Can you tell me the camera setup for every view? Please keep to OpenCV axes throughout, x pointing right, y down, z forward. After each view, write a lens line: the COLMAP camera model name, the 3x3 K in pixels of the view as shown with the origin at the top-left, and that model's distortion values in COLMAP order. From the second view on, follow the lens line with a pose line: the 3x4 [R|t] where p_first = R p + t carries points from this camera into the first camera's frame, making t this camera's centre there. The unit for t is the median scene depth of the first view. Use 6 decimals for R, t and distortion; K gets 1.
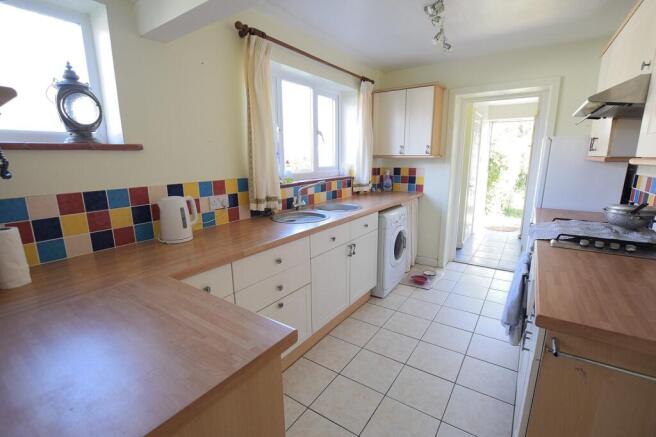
lens RADIAL K [[291.7, 0, 328.8], [0, 291.7, 217.2], [0, 0, 1]] dist [-0.004857, -0.000191]
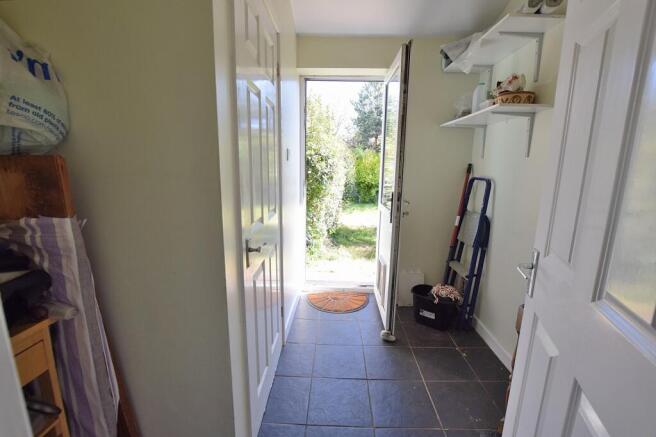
lens RADIAL K [[291.7, 0, 329.4], [0, 291.7, 220.7], [0, 0, 1]] dist [-0.004857, -0.000191]
pose [[0.840780, -0.083337, 0.534925, 0.261061], [0.088573, 0.995942, 0.015944, -0.083081], [-0.534083, 0.033974, 0.844749, 0.471829]]
